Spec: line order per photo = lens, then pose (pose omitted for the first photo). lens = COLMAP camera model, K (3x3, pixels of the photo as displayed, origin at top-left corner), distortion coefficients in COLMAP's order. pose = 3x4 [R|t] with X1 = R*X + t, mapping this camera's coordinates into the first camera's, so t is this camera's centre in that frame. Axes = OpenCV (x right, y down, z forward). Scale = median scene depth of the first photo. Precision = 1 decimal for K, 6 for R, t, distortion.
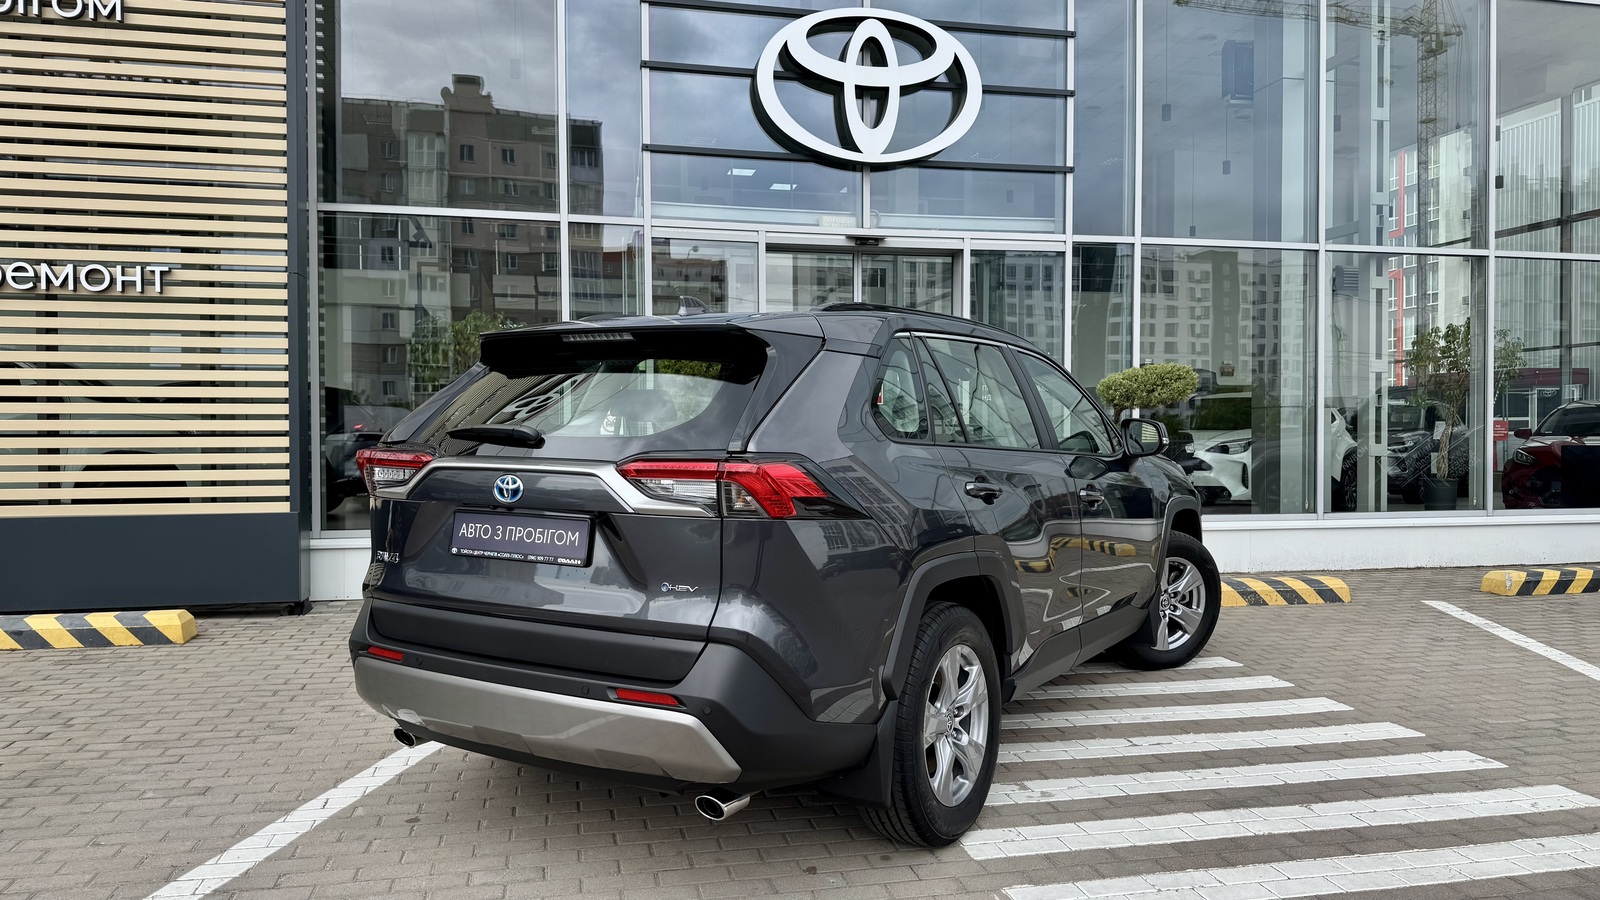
lens RADIAL K [[1141.1, 0, 800.1], [0, 1141.1, 447.9], [0, 0, 1]] dist [0.014161, -0.014435]
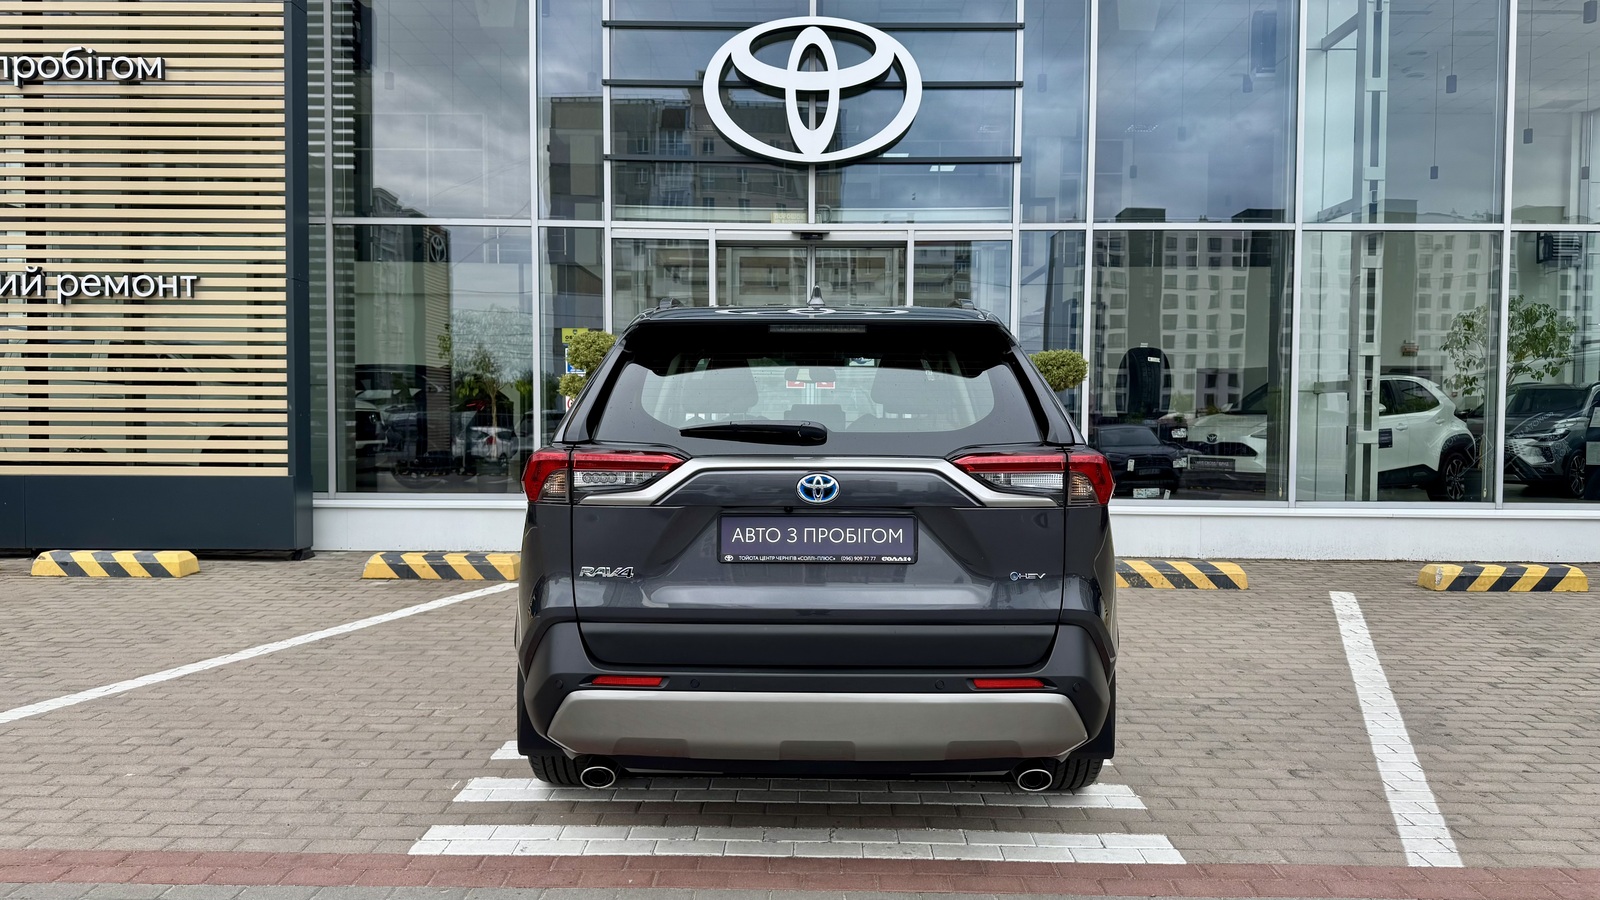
lens RADIAL K [[1144.6, 0, 802.6], [0, 1144.6, 454.7], [0, 0, 1]] dist [0.008708, -0.010664]
pose [[0.973748, 0.016510, -0.227030, 0.370598], [-0.011212, 0.999634, 0.024603, -0.002676], [0.227353, -0.021412, 0.973577, -0.063234]]
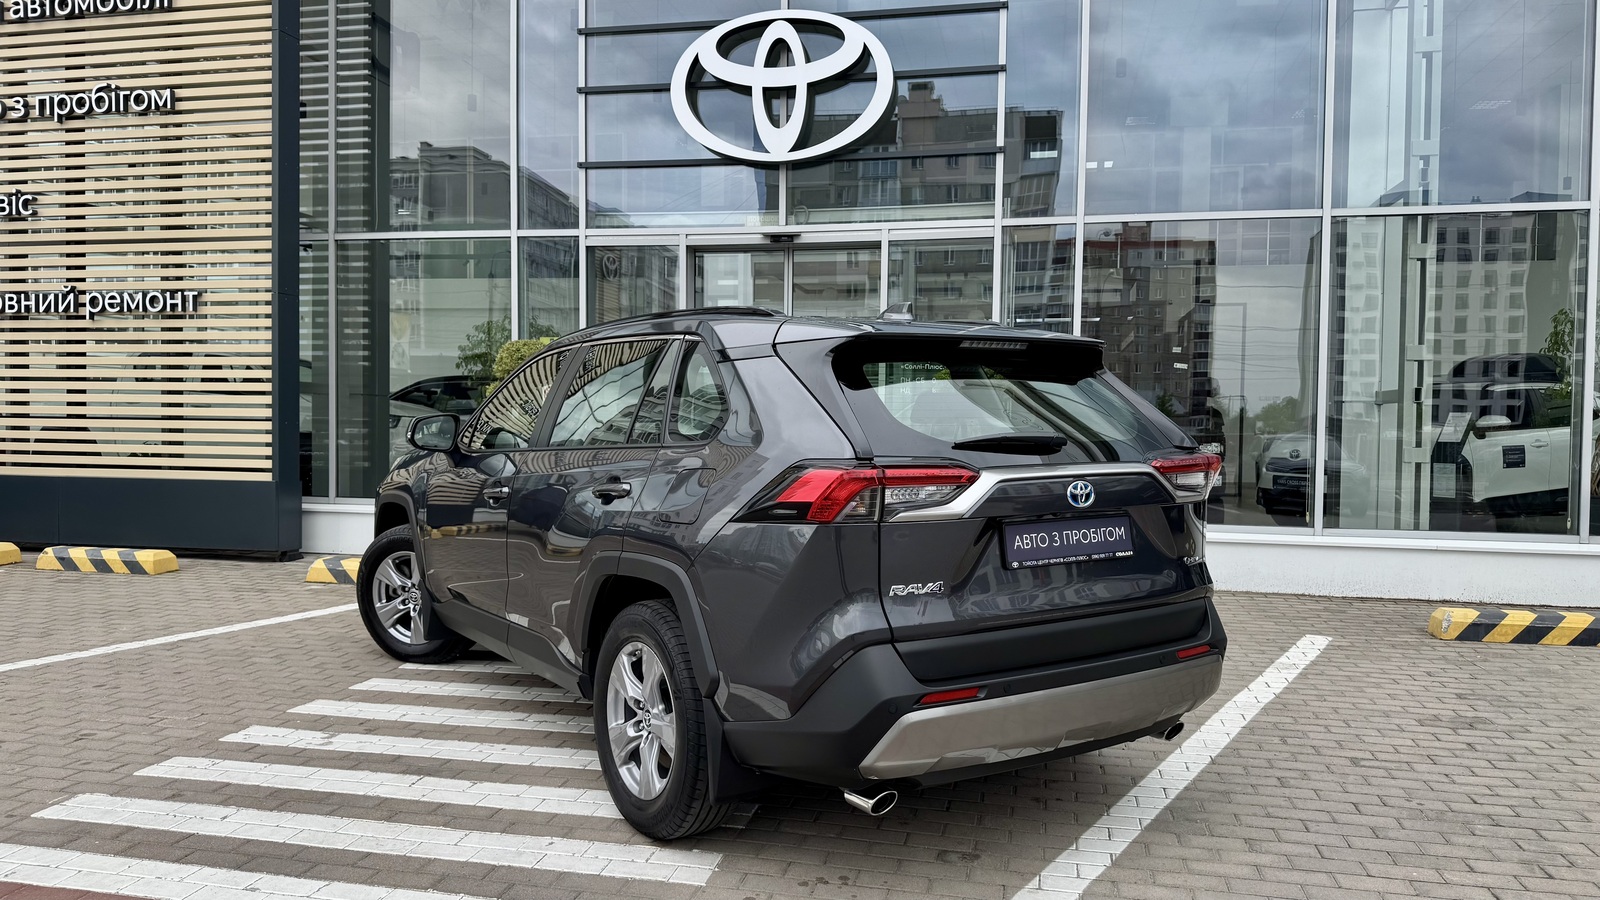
lens RADIAL K [[1142.8, 0, 800.7], [0, 1142.8, 452.0], [0, 0, 1]] dist [0.015715, -0.018478]
pose [[0.906592, 0.024120, -0.421318, 0.637057], [-0.018492, 0.999677, 0.017438, -0.009342], [0.421603, -0.008018, 0.906745, 0.093119]]
